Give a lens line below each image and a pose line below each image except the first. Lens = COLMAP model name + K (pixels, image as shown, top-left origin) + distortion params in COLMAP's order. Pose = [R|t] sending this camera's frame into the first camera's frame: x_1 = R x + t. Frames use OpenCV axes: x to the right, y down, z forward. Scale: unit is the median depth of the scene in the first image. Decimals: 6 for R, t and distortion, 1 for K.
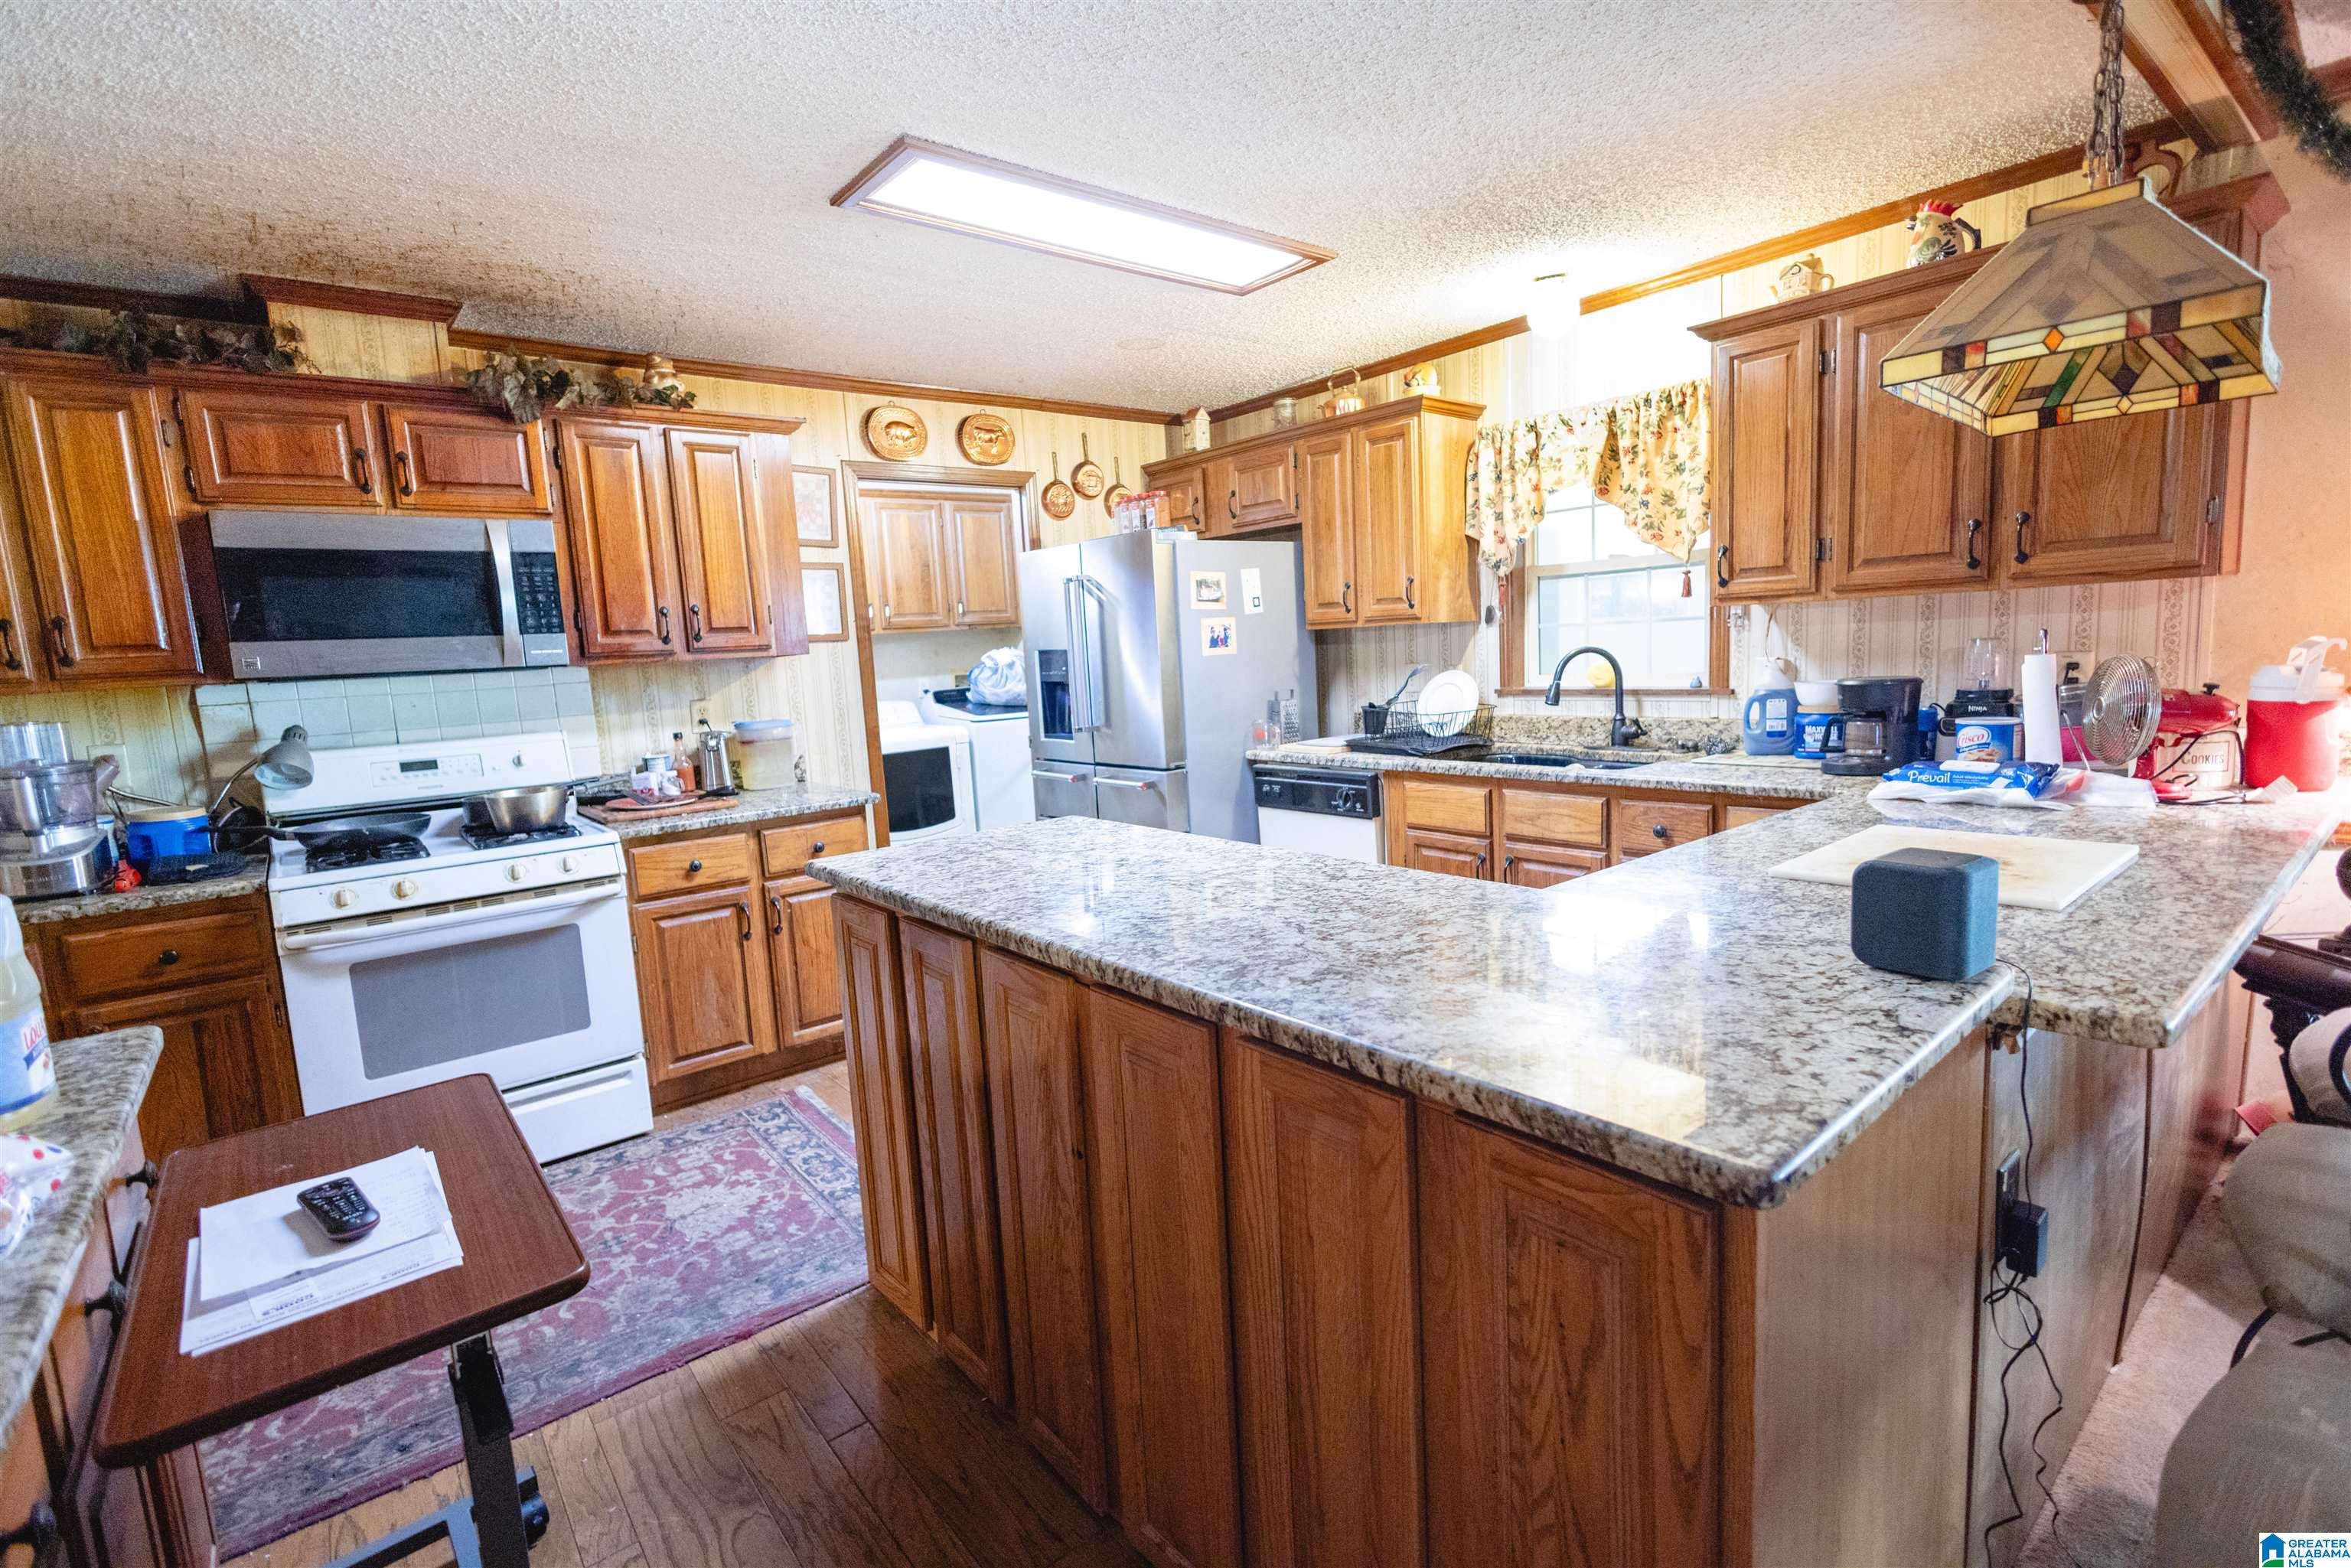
lens RADIAL K [[1071.3, 0, 1175.1], [0, 1071.3, 776.9], [0, 0, 1]] dist [0.009236, -0.000876]
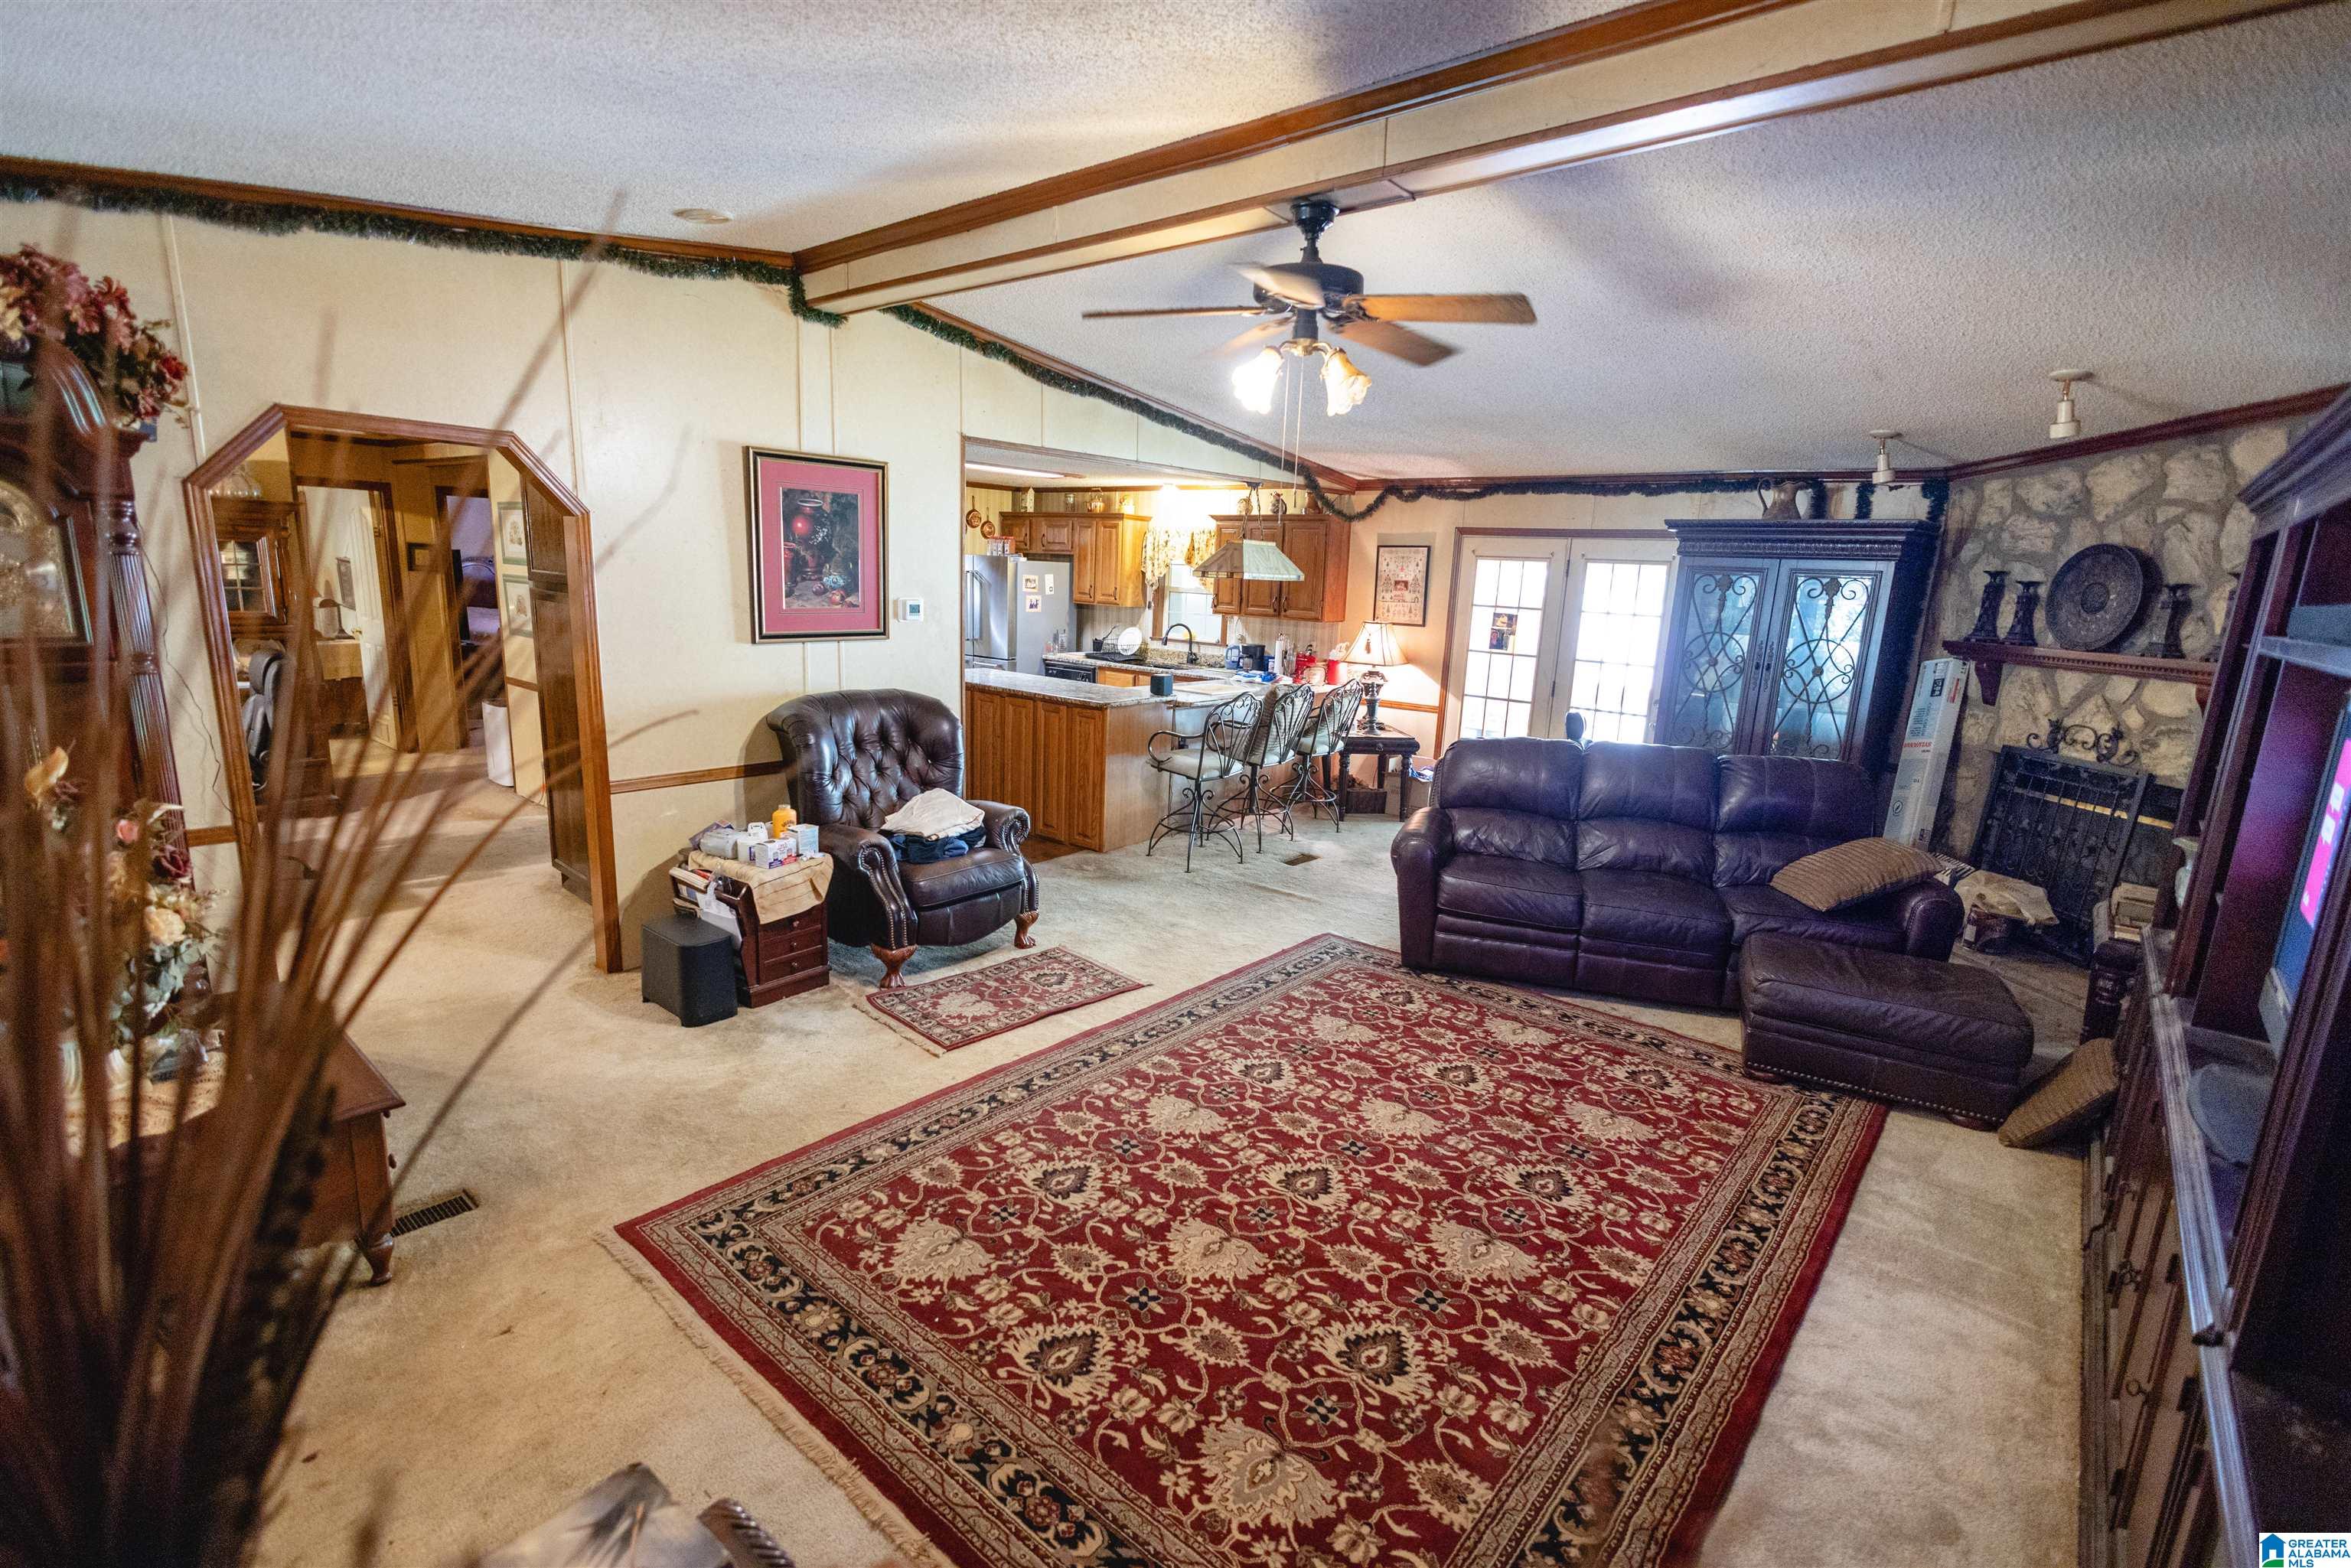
lens RADIAL K [[1071.3, 0, 1175.1], [0, 1071.3, 776.9], [0, 0, 1]] dist [0.009236, -0.000876]
pose [[0.979484, 0.056002, 0.193586, -0.114664], [-0.069677, 0.995478, 0.064561, 0.091871], [-0.189095, -0.076725, 0.978957, -1.774988]]
